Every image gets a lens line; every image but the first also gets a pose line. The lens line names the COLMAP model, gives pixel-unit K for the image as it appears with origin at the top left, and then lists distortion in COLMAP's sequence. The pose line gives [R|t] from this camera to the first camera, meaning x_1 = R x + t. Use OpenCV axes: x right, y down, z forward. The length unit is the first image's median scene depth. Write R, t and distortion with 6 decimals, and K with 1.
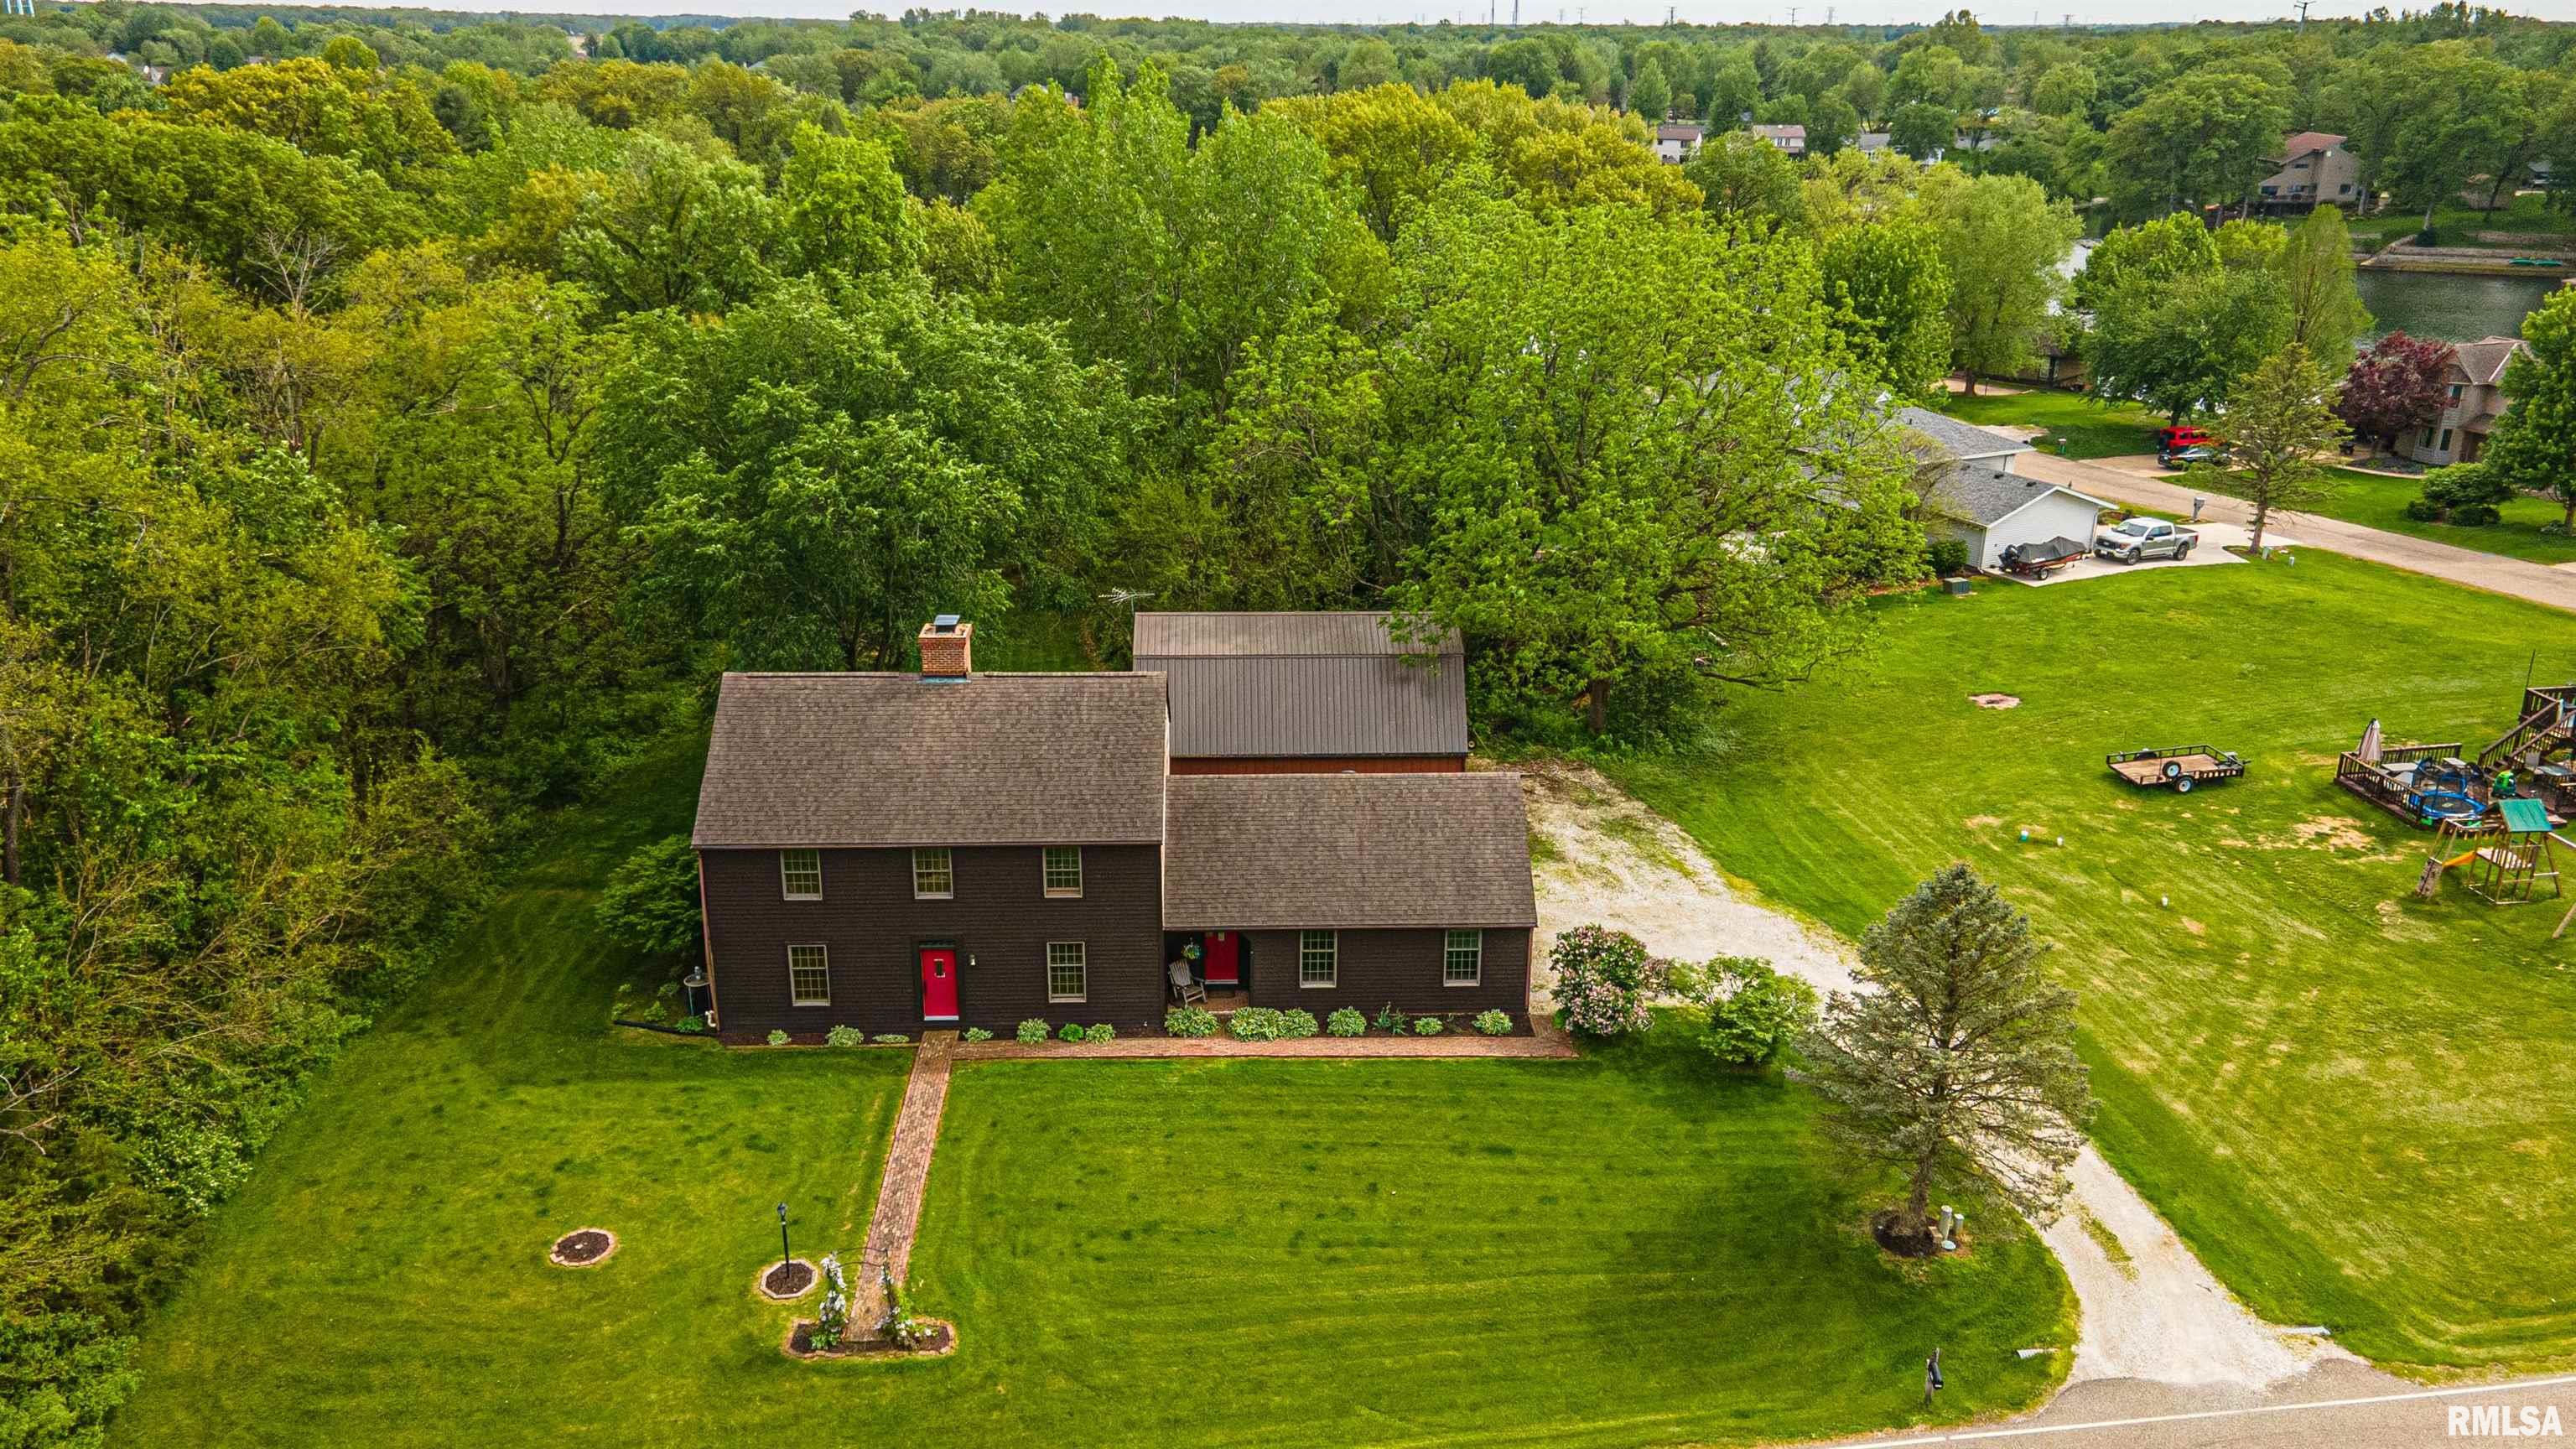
lens RADIAL K [[1941.8, 0, 1288.0], [0, 1941.8, 724.5], [0, 0, 1]] dist [0.020895, -0.002023]
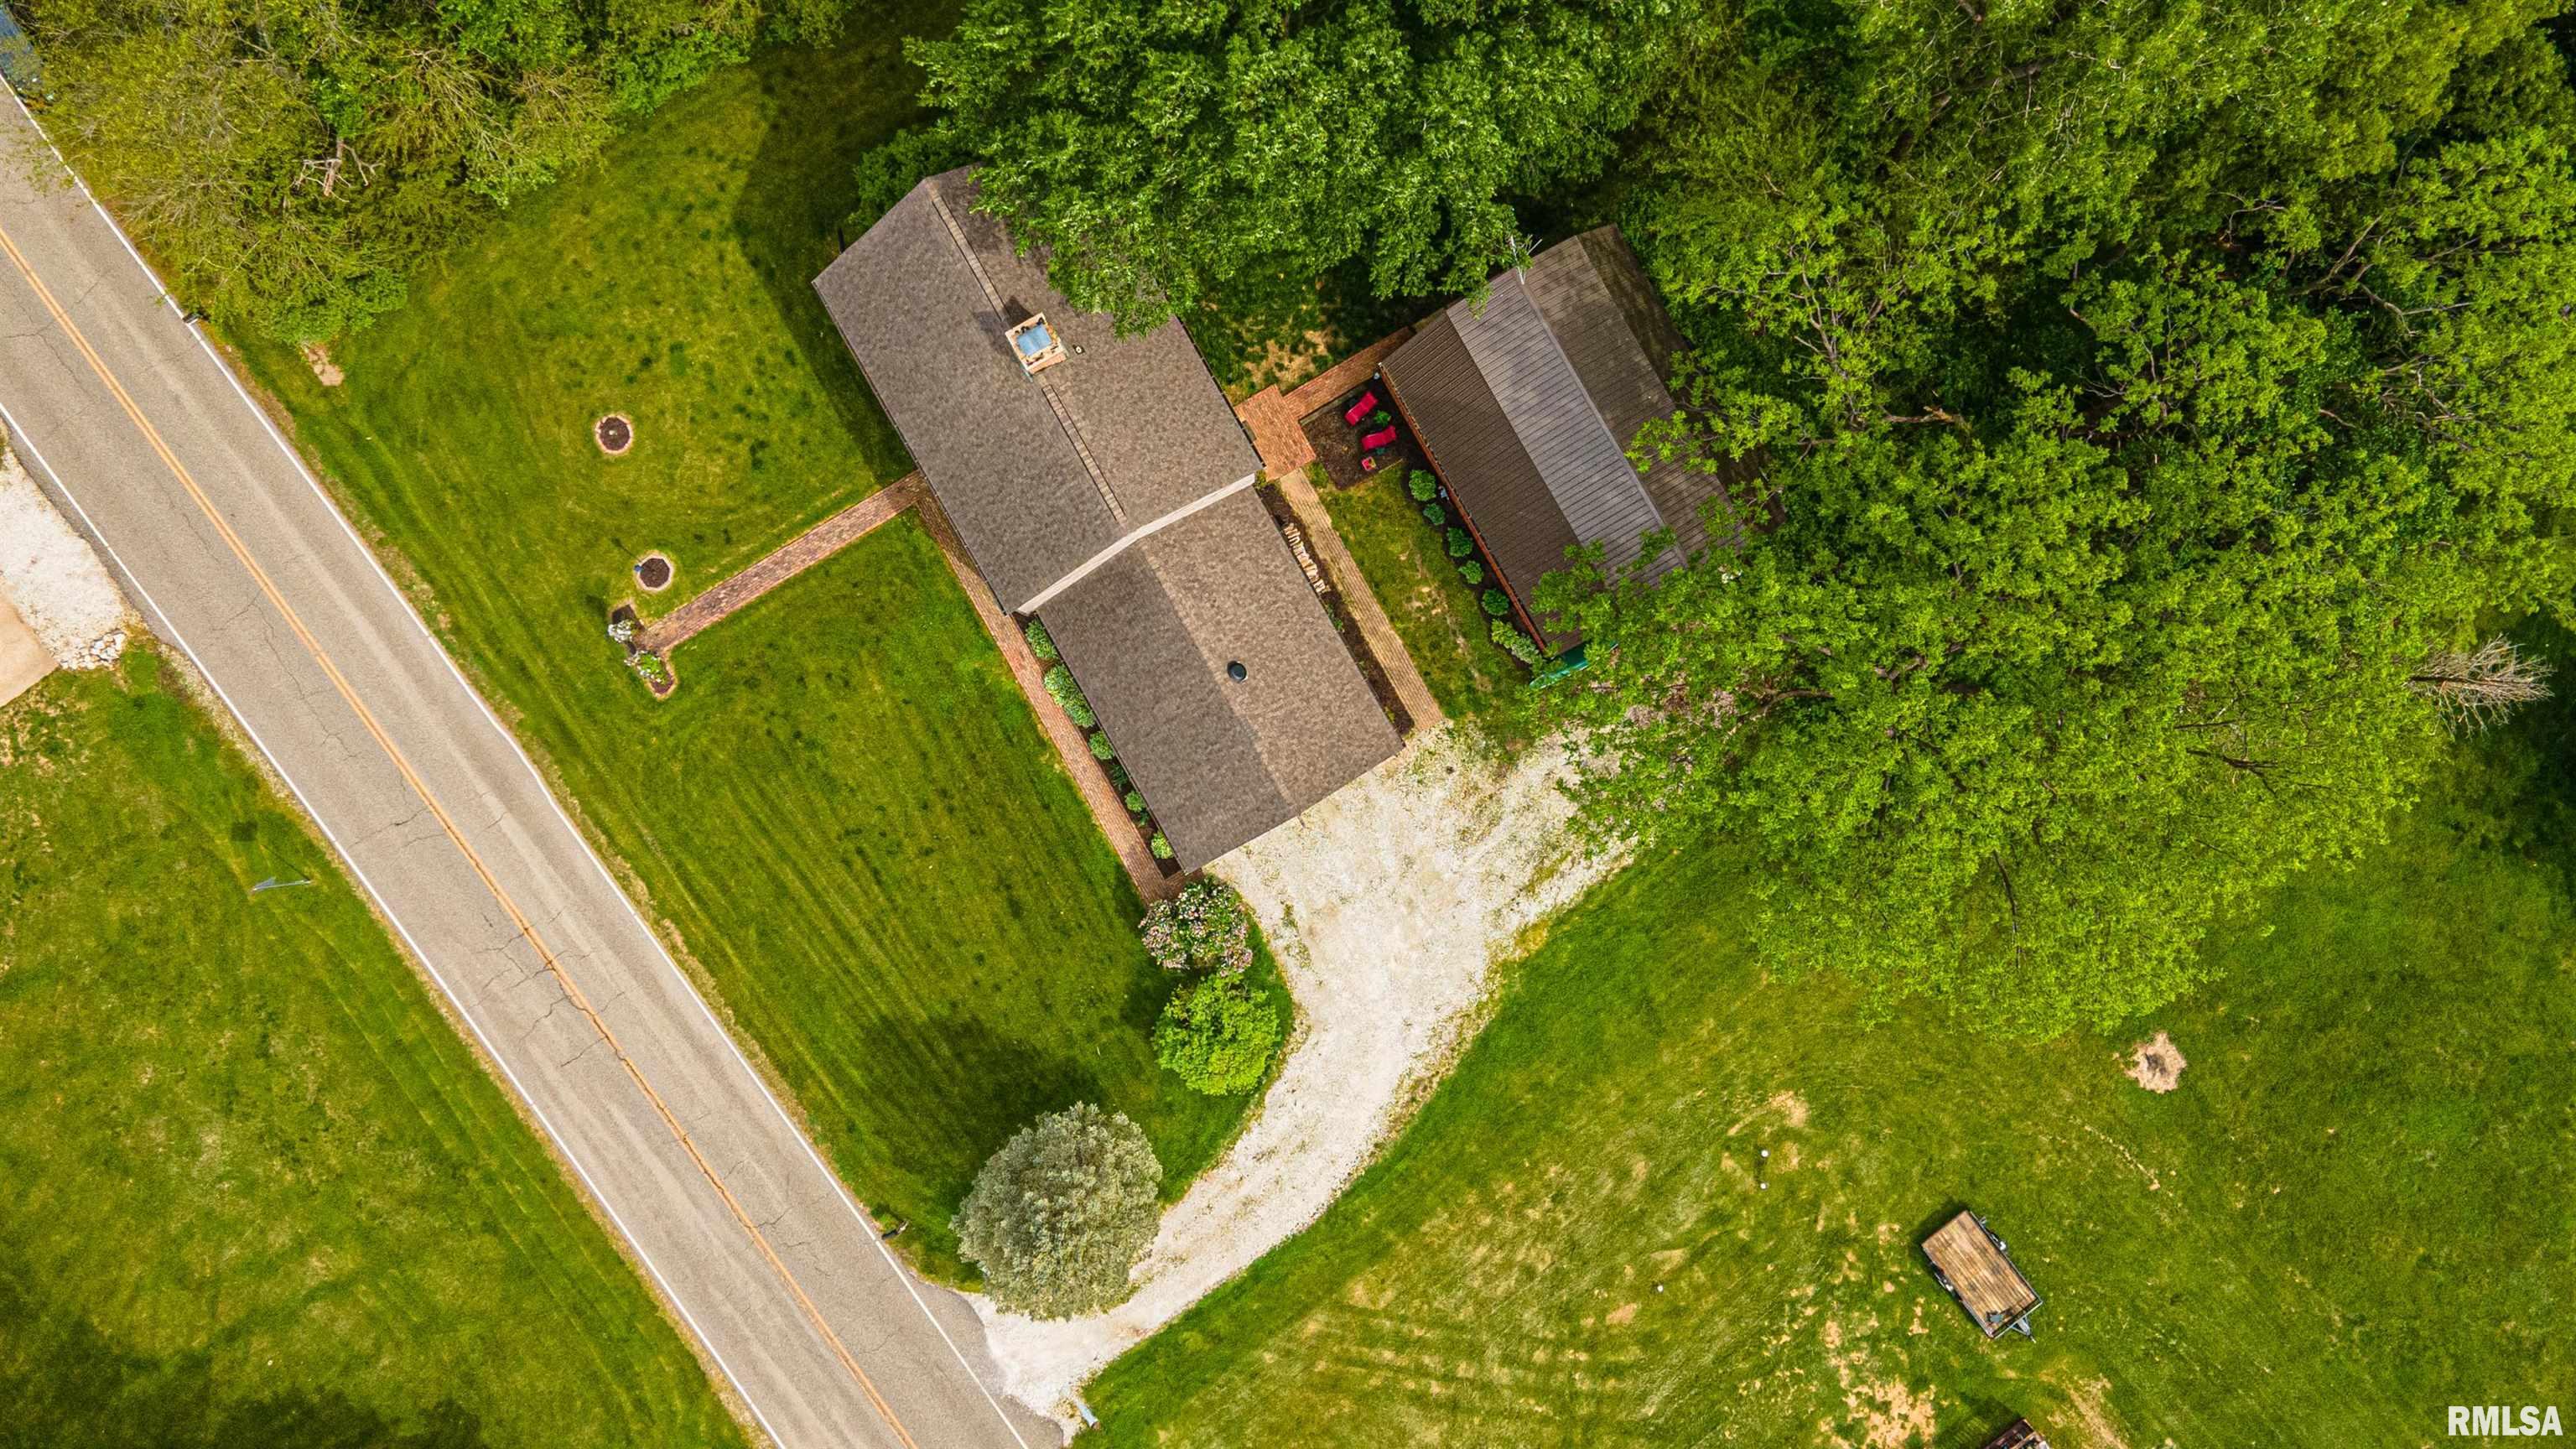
lens RADIAL K [[1893.0, 0, 1288.0], [0, 1893.0, 724.5], [0, 0, 1]] dist [0.007250, -0.000817]
pose [[0.468747, 0.883295, 0.008149, 0.065773], [-0.309035, 0.155342, 0.938278, -1.062580], [0.827510, -0.442333, 0.345786, 0.689527]]
